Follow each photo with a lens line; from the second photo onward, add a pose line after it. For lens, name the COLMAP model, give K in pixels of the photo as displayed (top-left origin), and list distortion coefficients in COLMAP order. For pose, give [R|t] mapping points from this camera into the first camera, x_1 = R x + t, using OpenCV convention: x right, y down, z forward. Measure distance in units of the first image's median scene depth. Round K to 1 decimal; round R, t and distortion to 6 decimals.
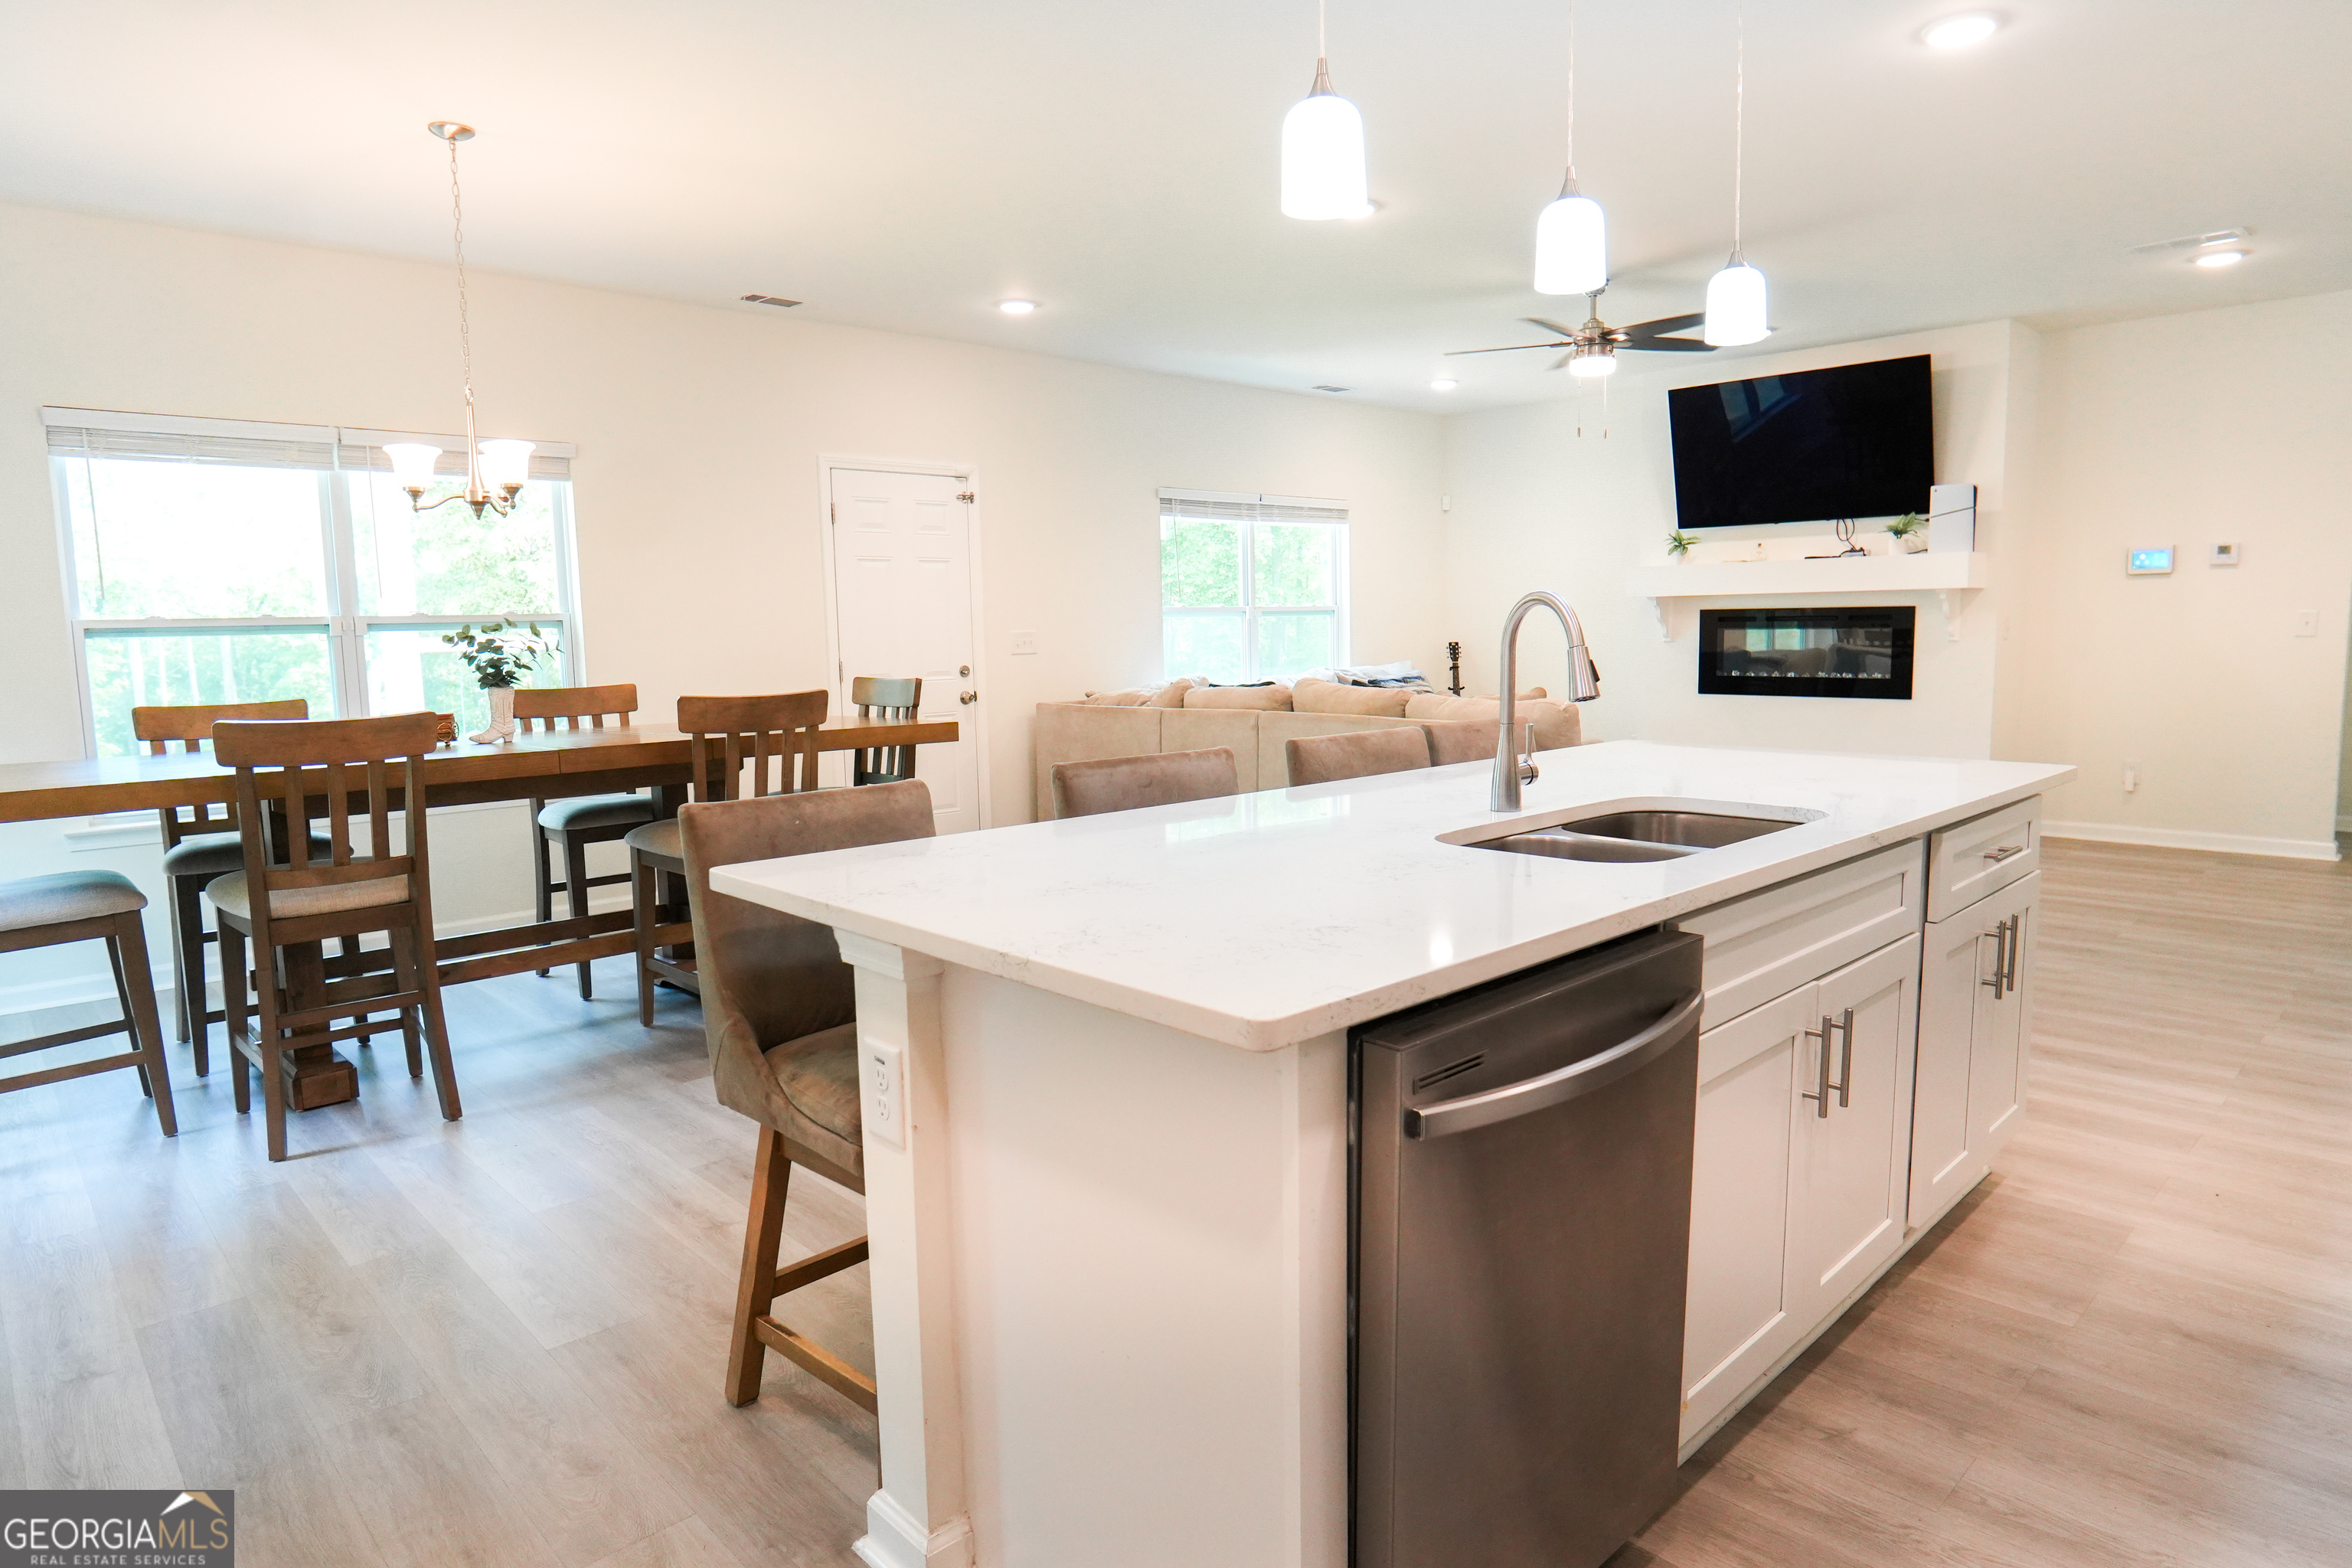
lens RADIAL K [[1310.0, 0, 1171.7], [0, 1310.0, 777.9], [0, 0, 1]] dist [-0.030923, 0.002393]
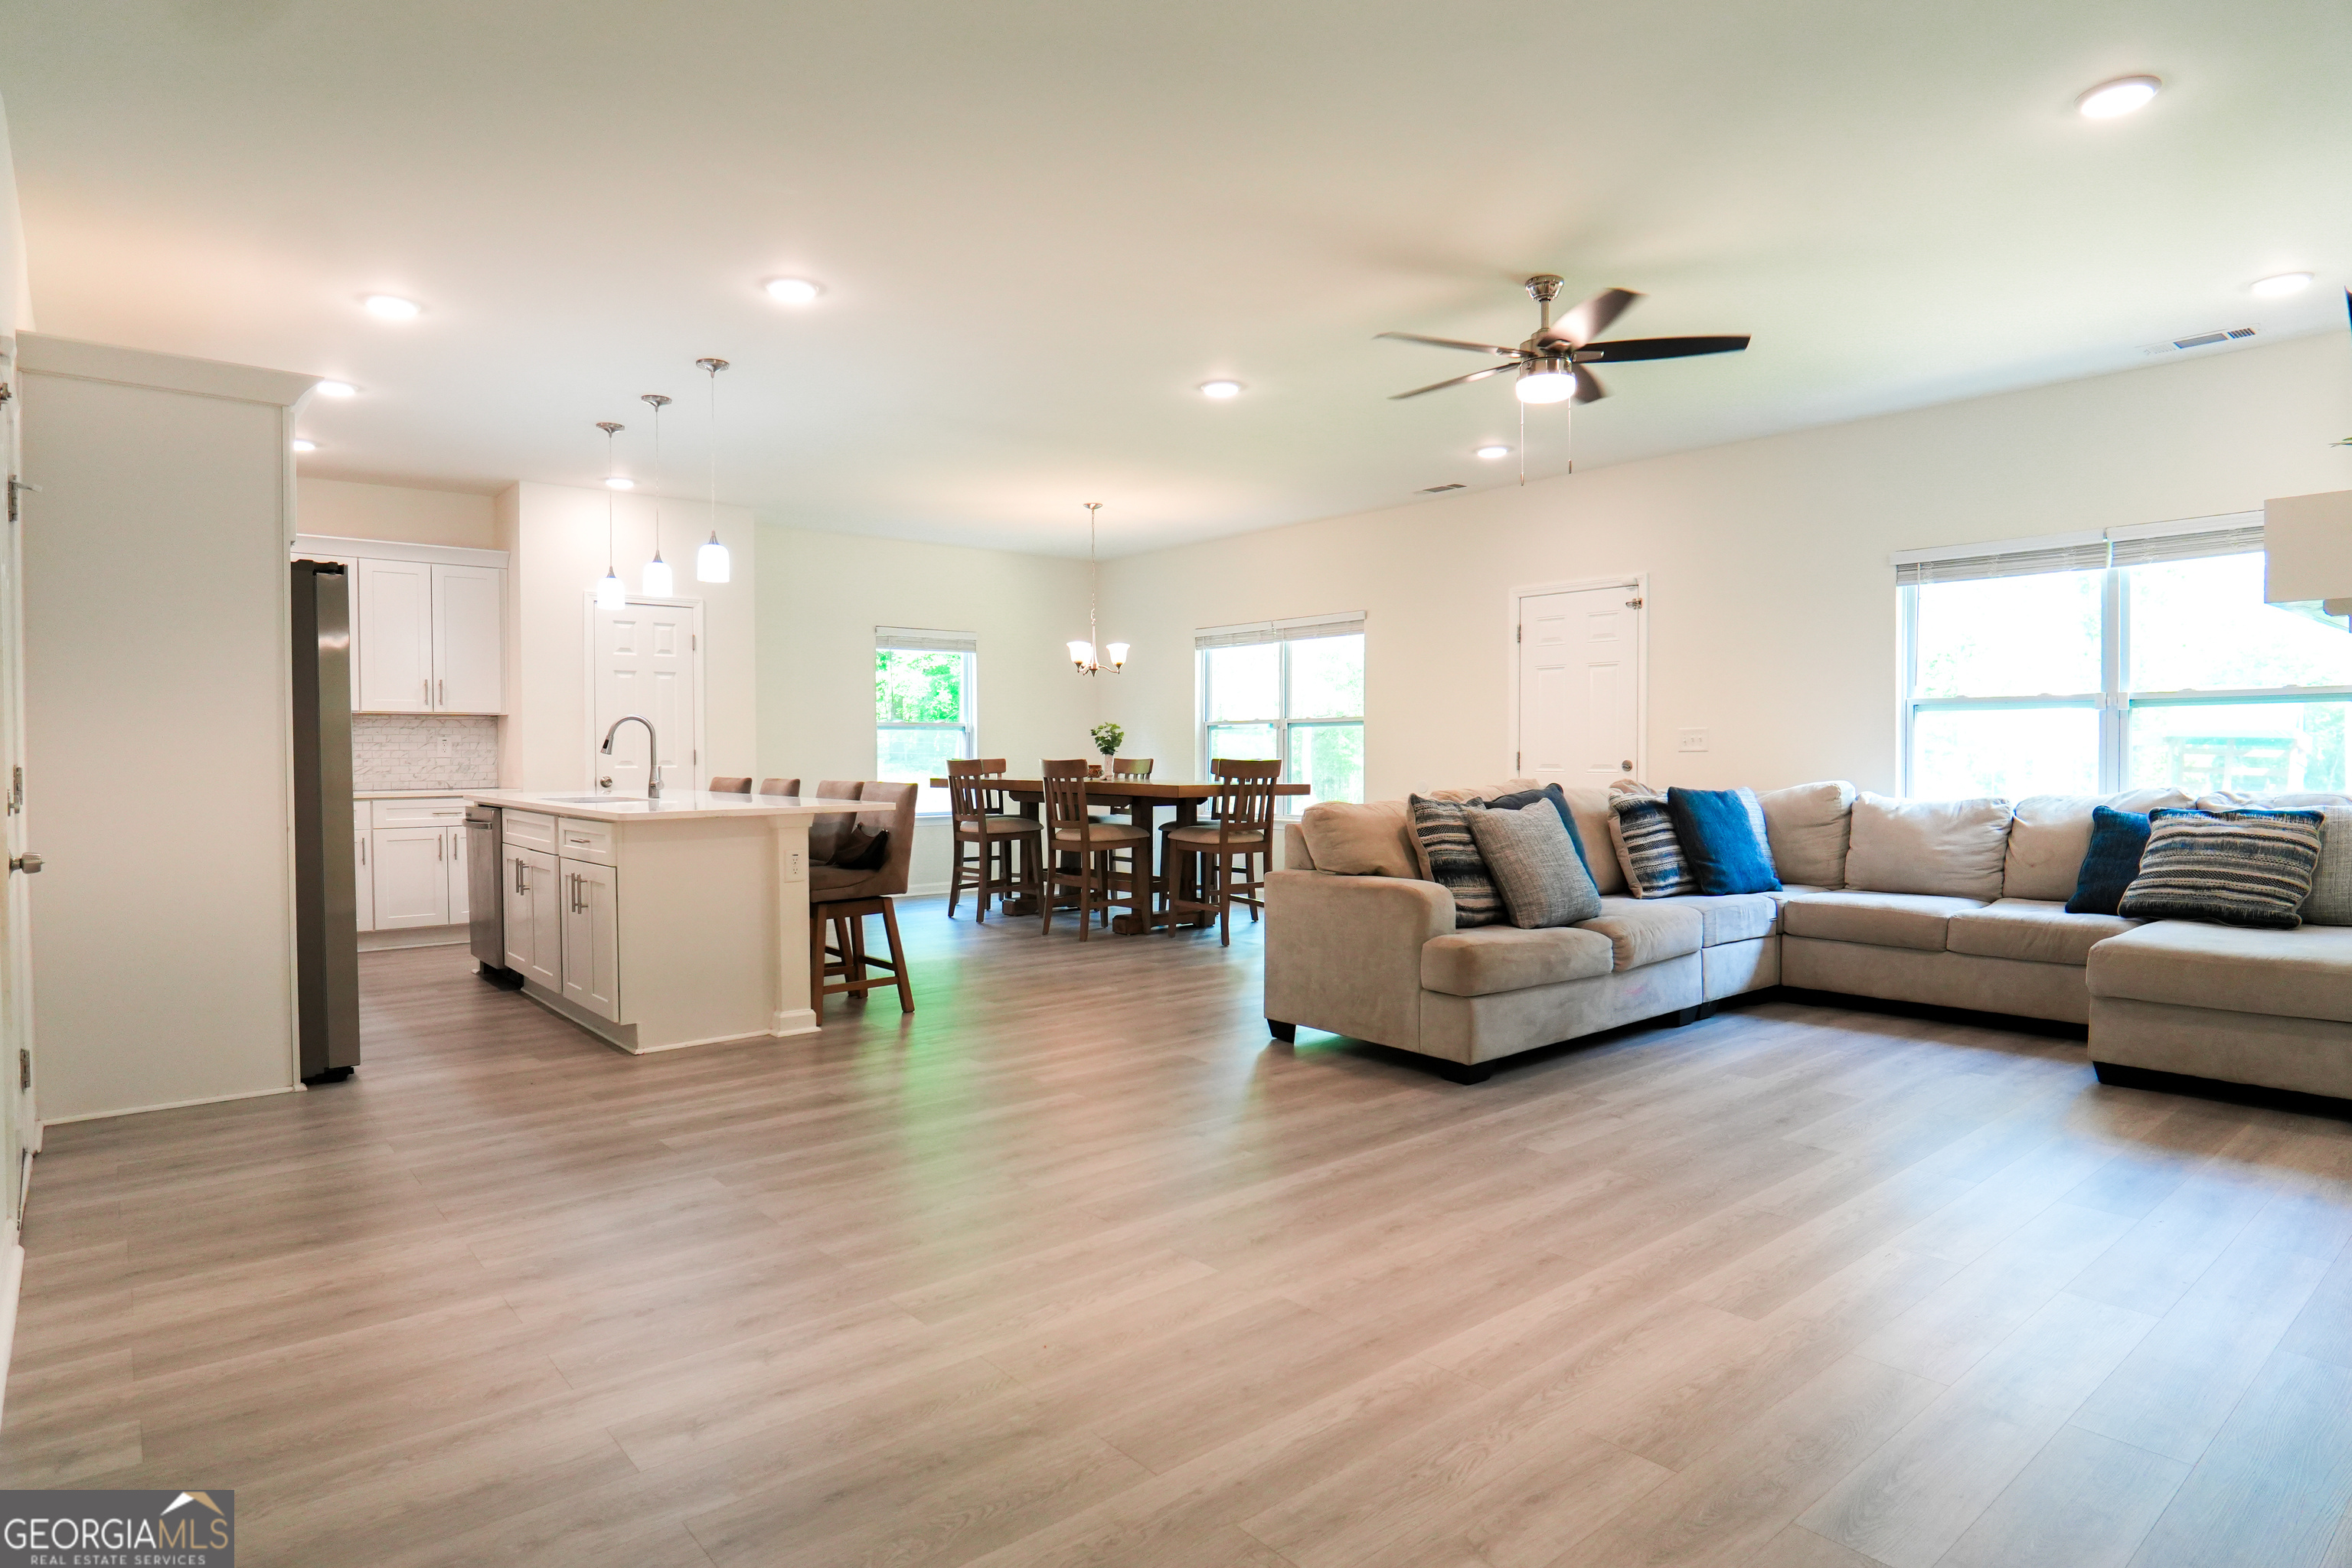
lens RADIAL K [[1310.0, 0, 1171.7], [0, 1310.0, 777.9], [0, 0, 1]] dist [-0.030923, 0.002393]
pose [[-0.081213, 0.044906, -0.995685, 1.041681], [-0.111269, 0.992331, 0.053830, -0.101480], [0.990466, 0.115160, -0.075593, 0.816433]]
